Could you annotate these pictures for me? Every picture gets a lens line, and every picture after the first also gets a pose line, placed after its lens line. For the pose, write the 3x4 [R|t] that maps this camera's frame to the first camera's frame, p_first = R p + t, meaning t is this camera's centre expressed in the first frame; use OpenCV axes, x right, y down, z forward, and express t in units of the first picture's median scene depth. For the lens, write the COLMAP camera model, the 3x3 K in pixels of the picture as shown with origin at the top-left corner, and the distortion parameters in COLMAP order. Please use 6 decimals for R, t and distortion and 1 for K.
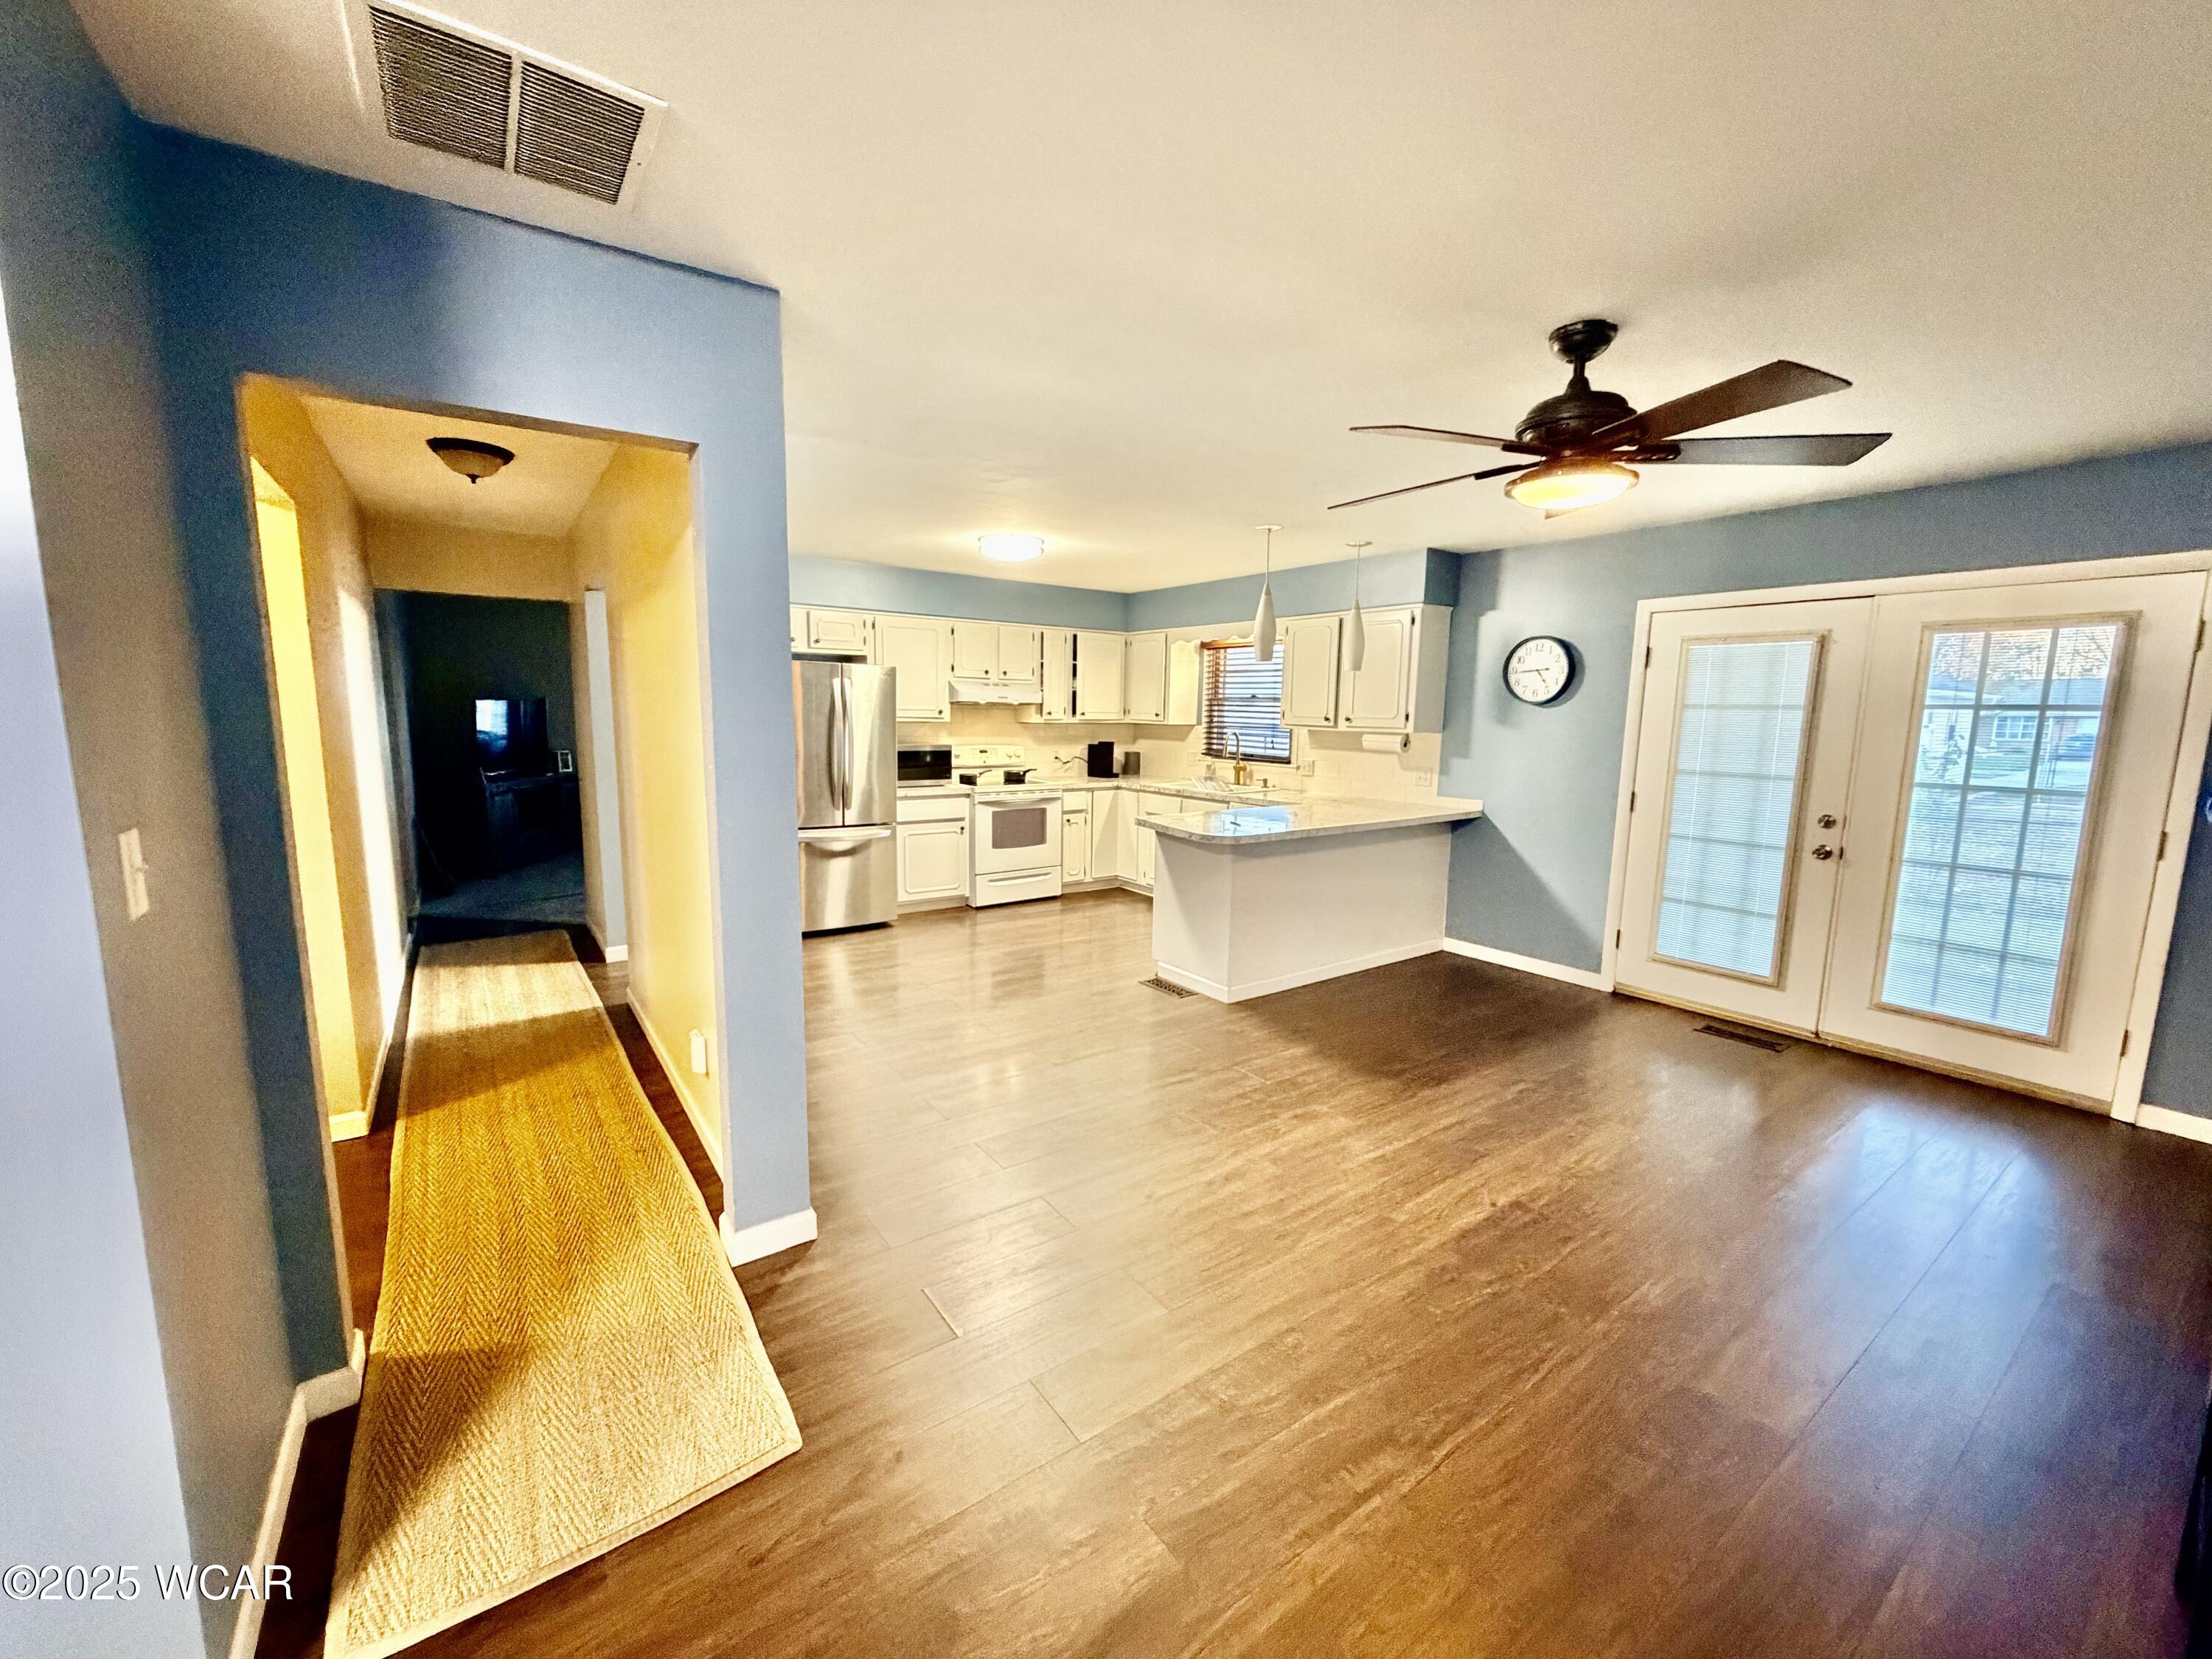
lens RADIAL K [[881.6, 0, 1107.7], [0, 881.6, 831.6], [0, 0, 1]] dist [0.001750, 0.000045]
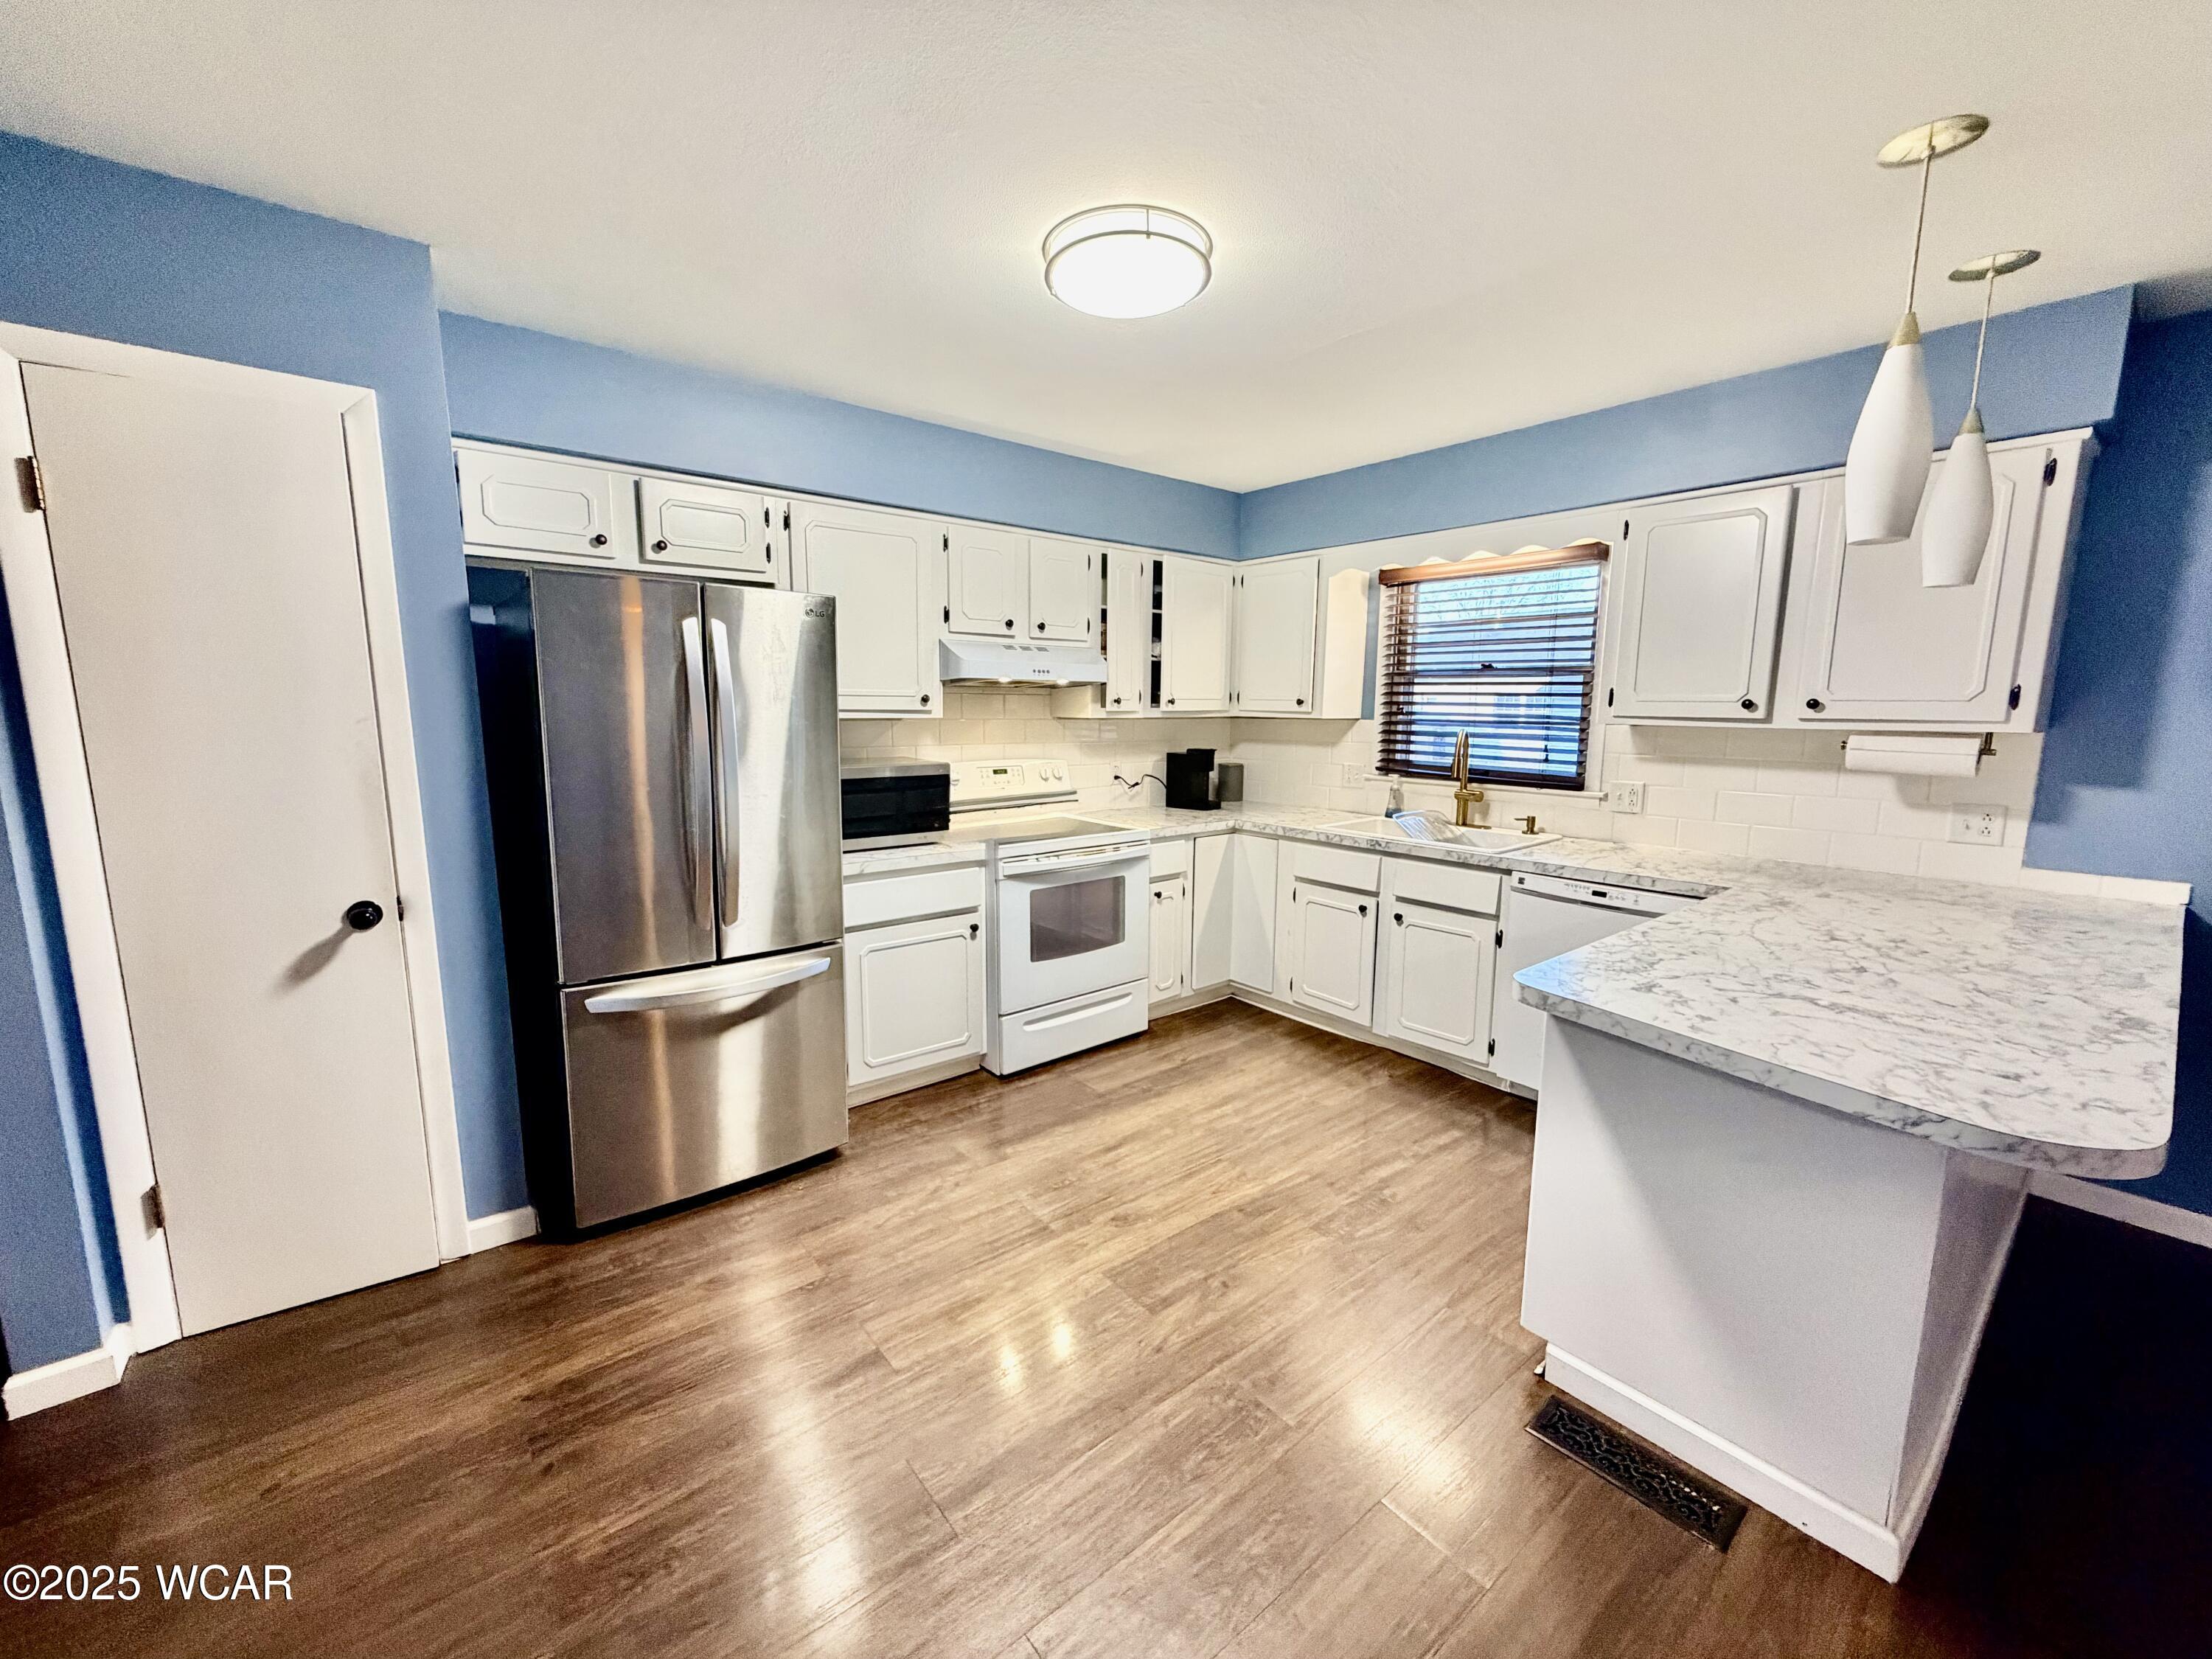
lens RADIAL K [[881.6, 0, 1102.1], [0, 881.6, 829.3], [0, 0, 1]] dist [0.001750, 0.000045]
pose [[0.998500, -0.017502, 0.051881, -0.106740], [0.017247, 0.999837, 0.005363, -0.056769], [-0.051966, -0.004460, 0.998639, 0.447149]]
